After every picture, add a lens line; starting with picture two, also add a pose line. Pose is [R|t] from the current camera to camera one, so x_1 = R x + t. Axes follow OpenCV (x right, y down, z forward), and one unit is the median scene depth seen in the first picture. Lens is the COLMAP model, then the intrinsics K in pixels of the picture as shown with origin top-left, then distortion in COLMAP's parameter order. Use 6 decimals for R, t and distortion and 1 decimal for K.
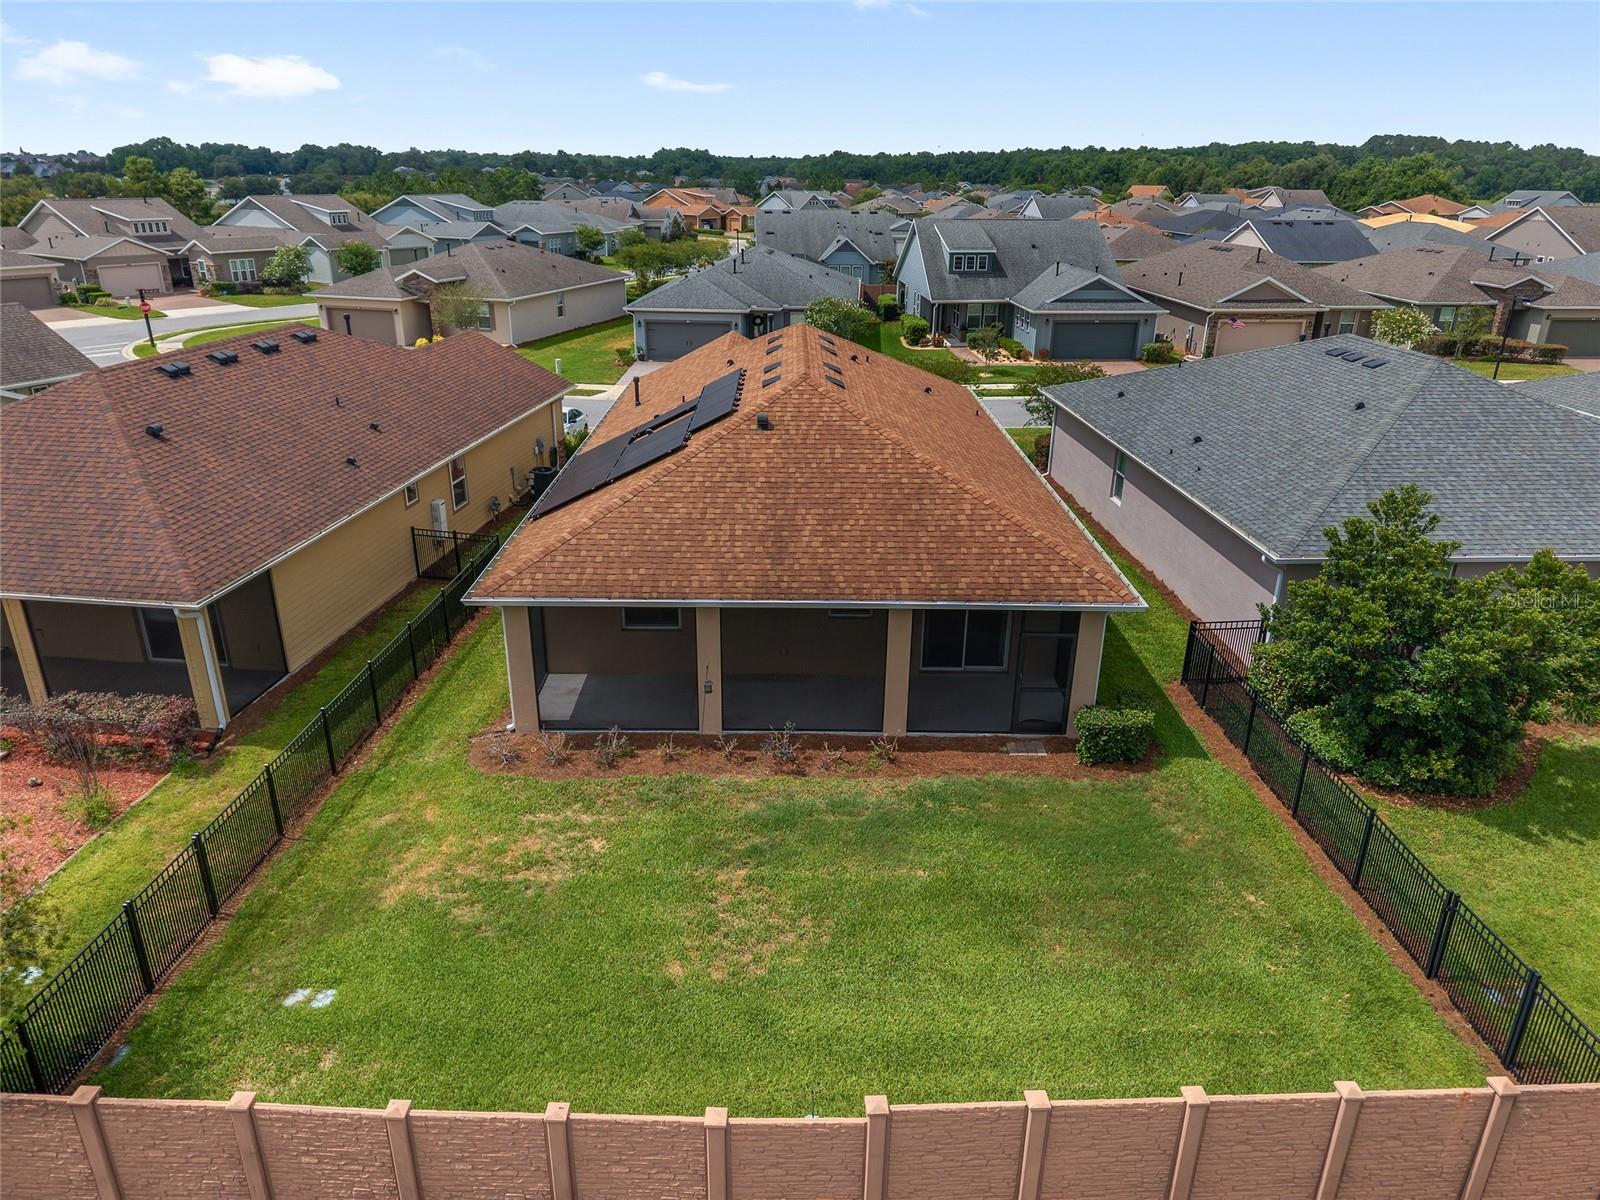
lens RADIAL K [[1069.1, 0, 785.8], [0, 1069.1, 592.1], [0, 0, 1]] dist [0.041545, -0.046987]
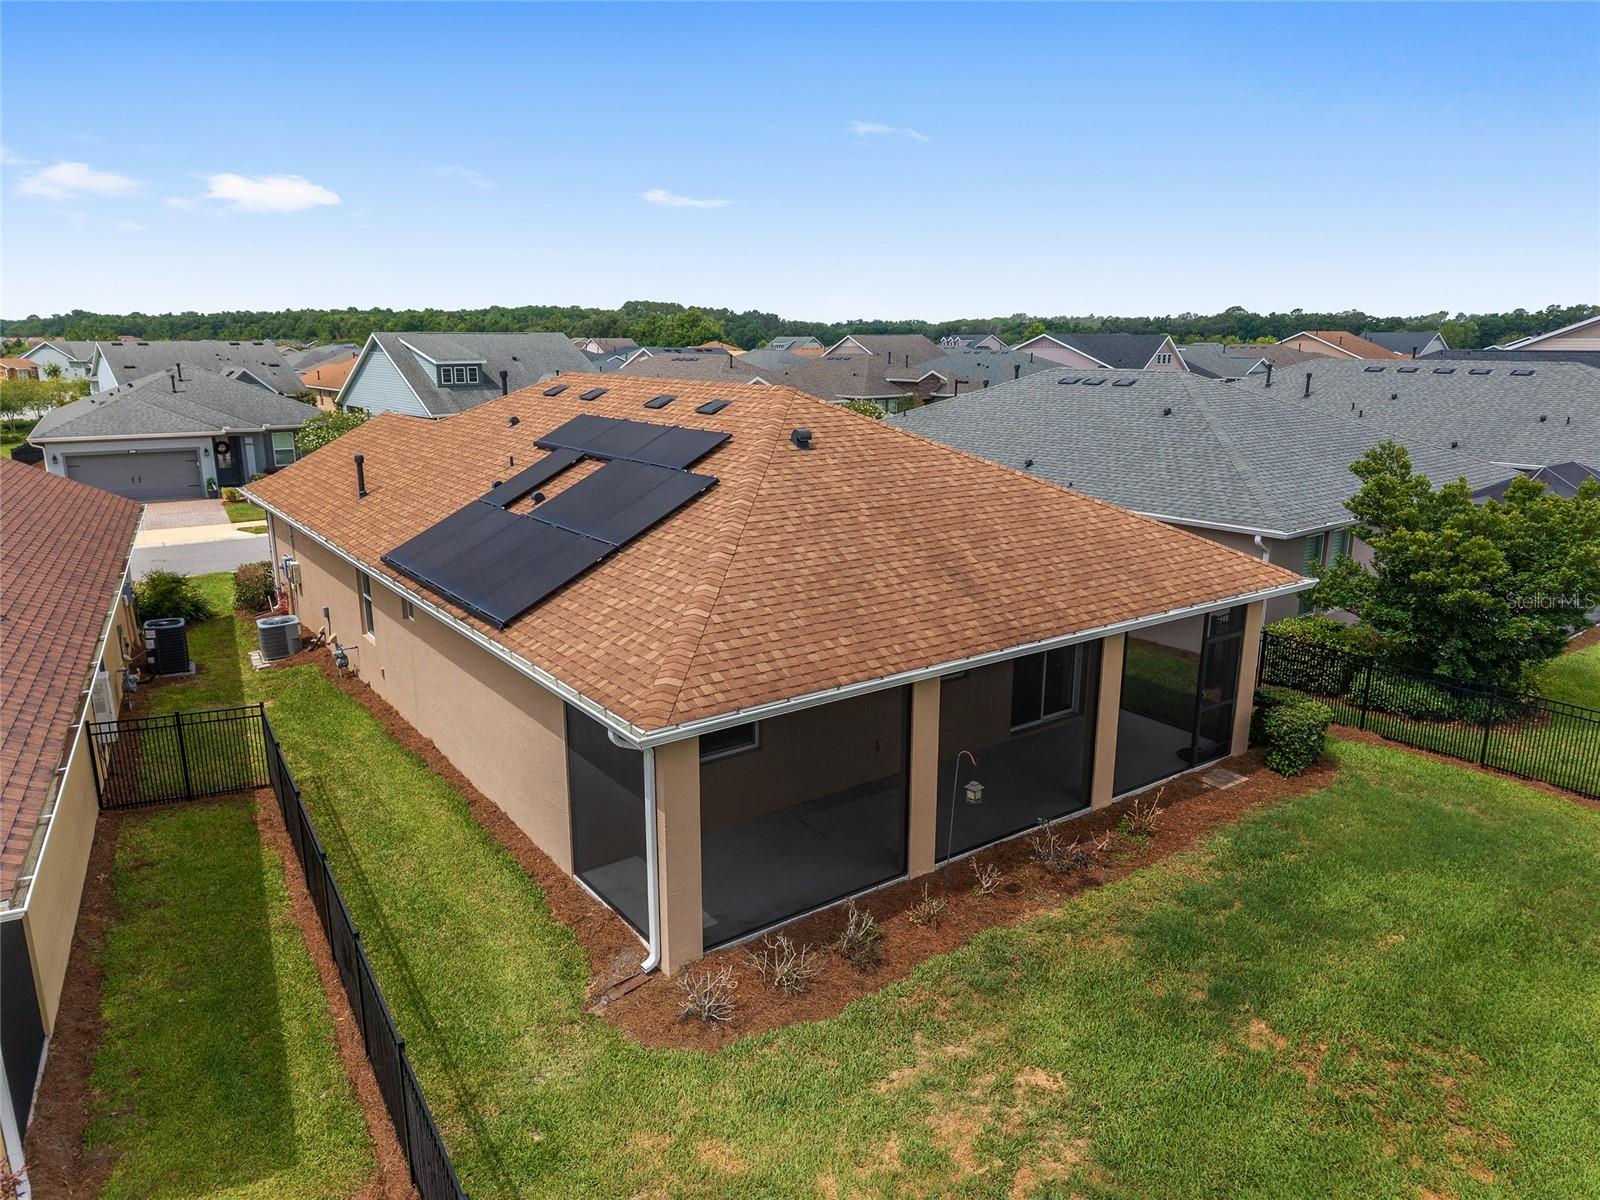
lens RADIAL K [[1069.1, 0, 785.8], [0, 1069.1, 592.1], [0, 0, 1]] dist [0.041545, -0.046987]
pose [[0.811748, -0.141491, 0.566609, -0.493504], [0.218749, 0.973241, -0.070355, -0.010064], [-0.541493, 0.181056, 0.820978, 0.461008]]
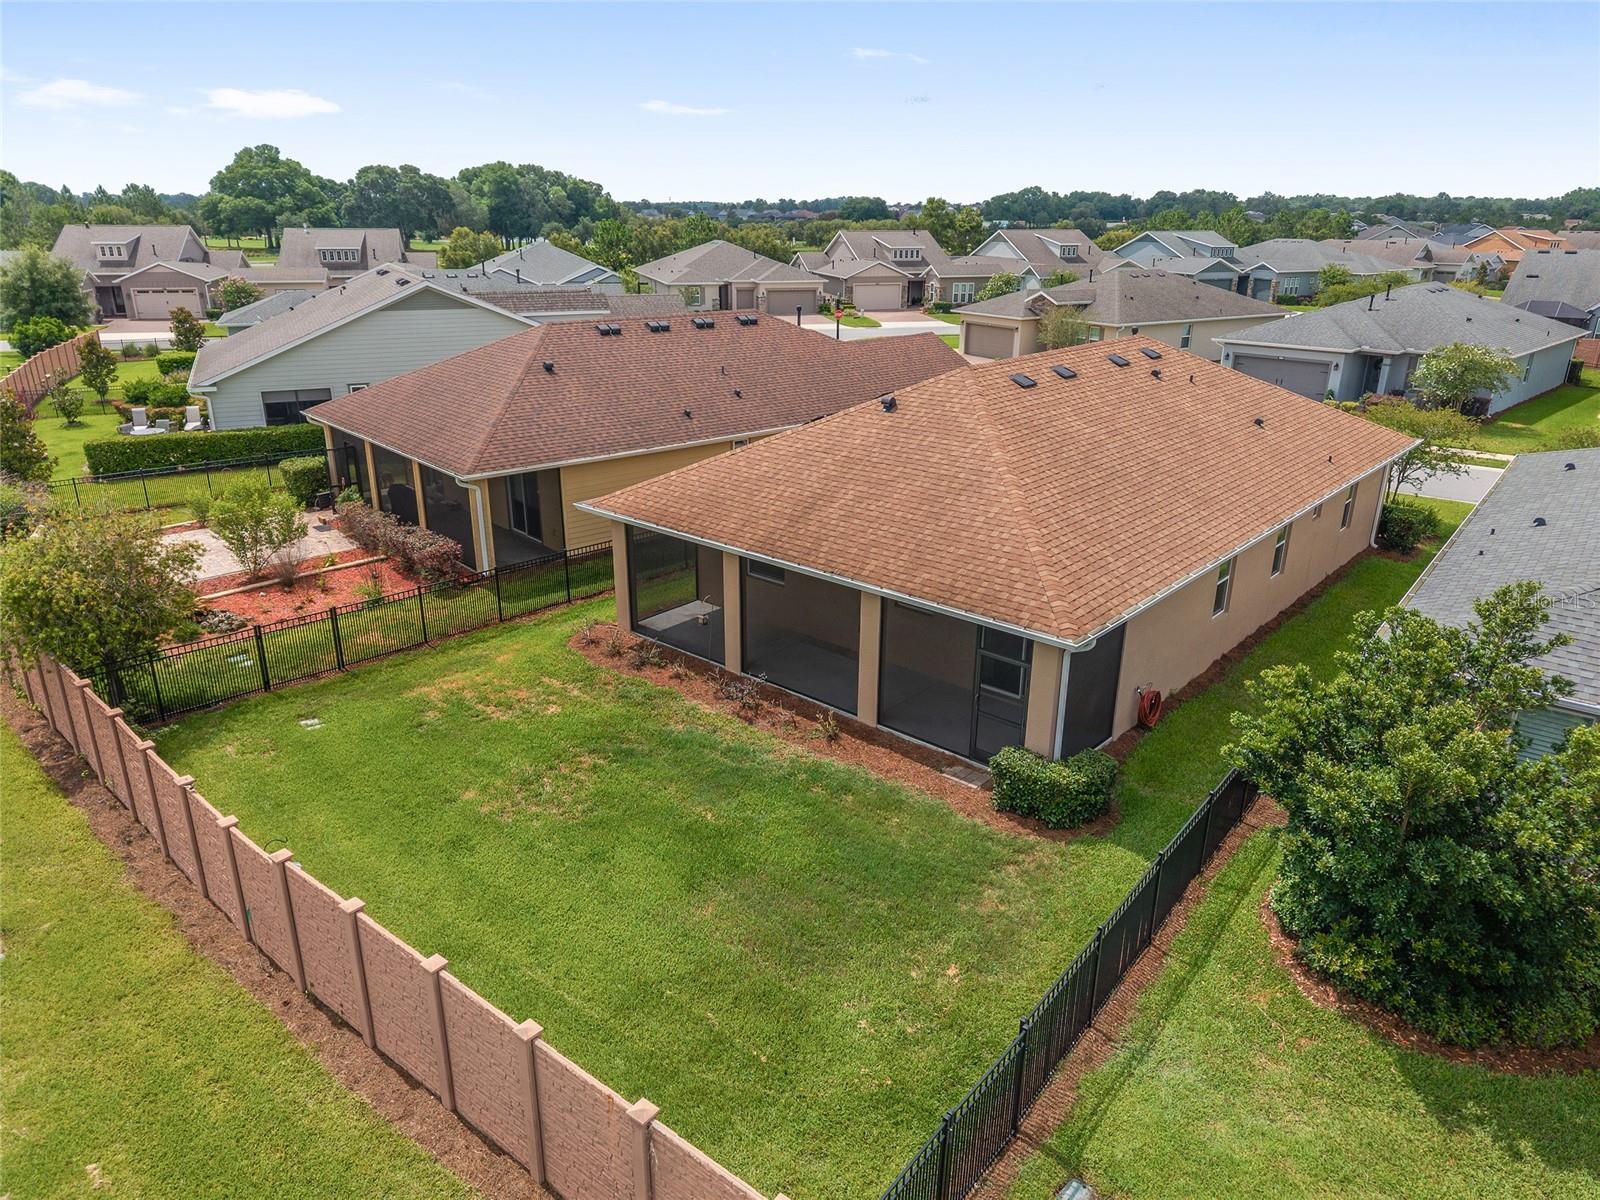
lens RADIAL K [[1065.3, 0, 790.4], [0, 1065.3, 600.1], [0, 0, 1]] dist [0.038530, -0.046769]
pose [[0.751806, 0.223490, -0.620355, 0.627190], [-0.241858, 0.968701, 0.055879, -0.013315], [0.613427, 0.108027, 0.782328, 0.179542]]
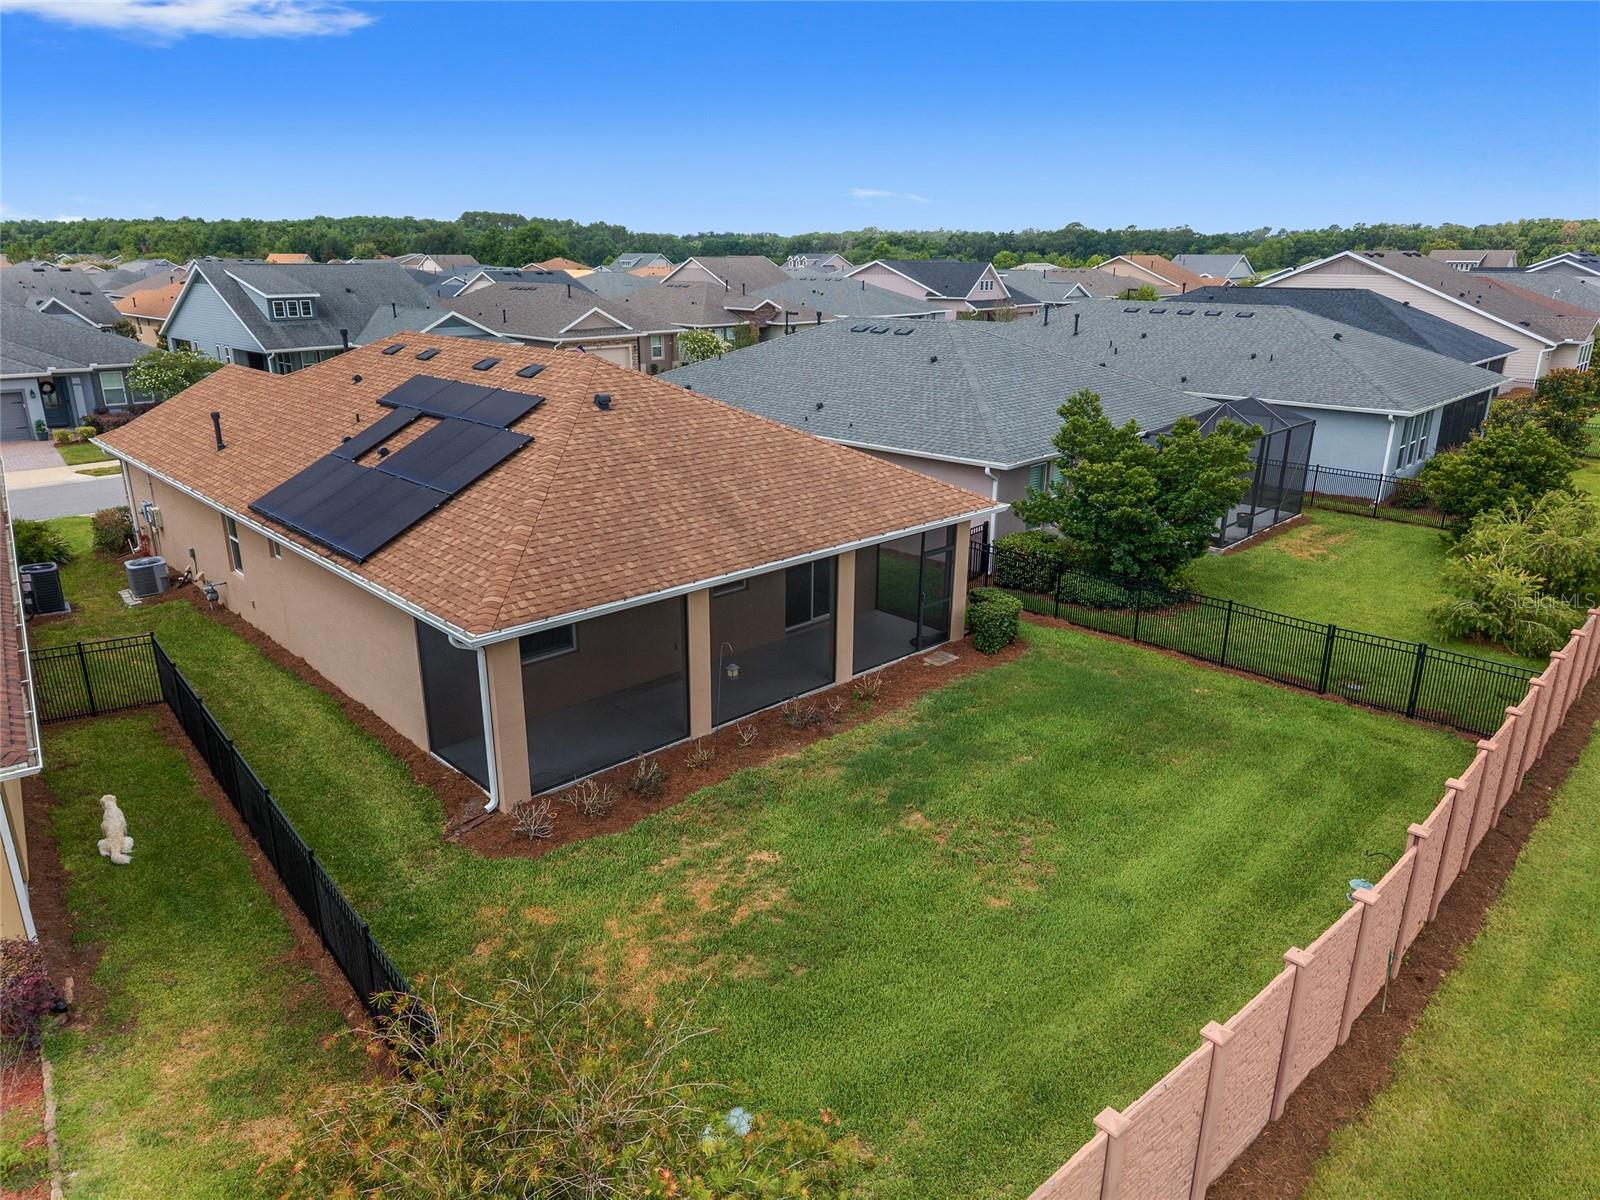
lens RADIAL K [[1065.3, 0, 790.4], [0, 1065.3, 600.1], [0, 0, 1]] dist [0.038530, -0.046769]
pose [[0.724964, -0.217754, 0.653460, -0.573058], [0.252952, 0.966590, 0.041468, 0.004484], [-0.640658, 0.135232, 0.755824, 0.260345]]
